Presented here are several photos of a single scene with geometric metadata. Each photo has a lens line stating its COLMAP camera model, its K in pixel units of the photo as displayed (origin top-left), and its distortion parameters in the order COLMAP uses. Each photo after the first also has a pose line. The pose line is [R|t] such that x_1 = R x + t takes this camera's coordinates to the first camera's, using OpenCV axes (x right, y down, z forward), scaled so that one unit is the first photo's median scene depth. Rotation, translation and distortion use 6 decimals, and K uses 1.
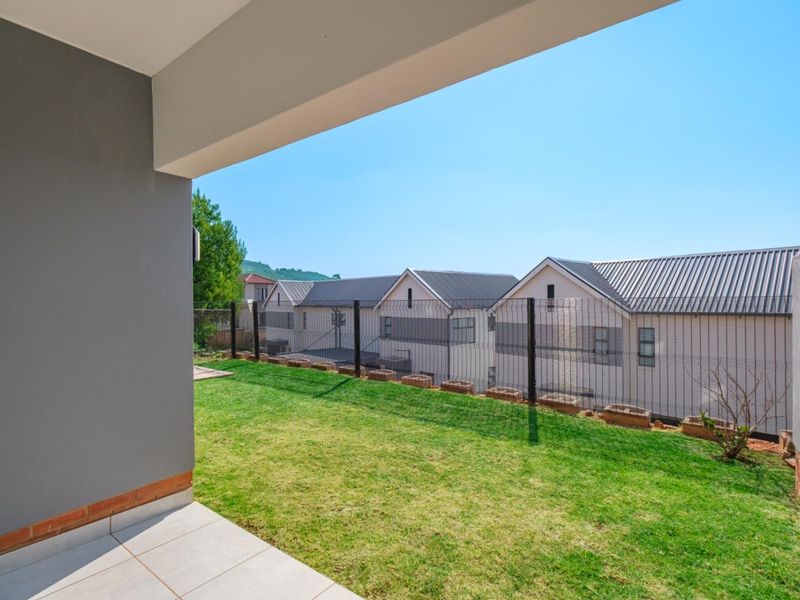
lens RADIAL K [[409.7, 0, 399.9], [0, 409.7, 297.9], [0, 0, 1]] dist [-0.018442, -0.000833]
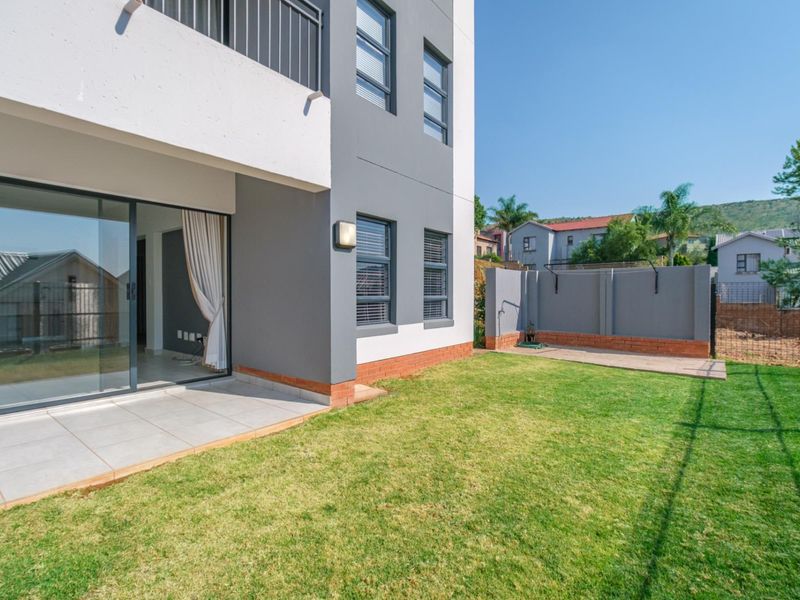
lens RADIAL K [[409.7, 0, 395.0], [0, 409.7, 298.8], [0, 0, 1]] dist [-0.018442, -0.000833]
pose [[-0.044153, 0.020701, -0.998810, 0.614389], [-0.003522, 0.999776, 0.020876, 0.061534], [0.999019, 0.004439, -0.044070, 0.864005]]
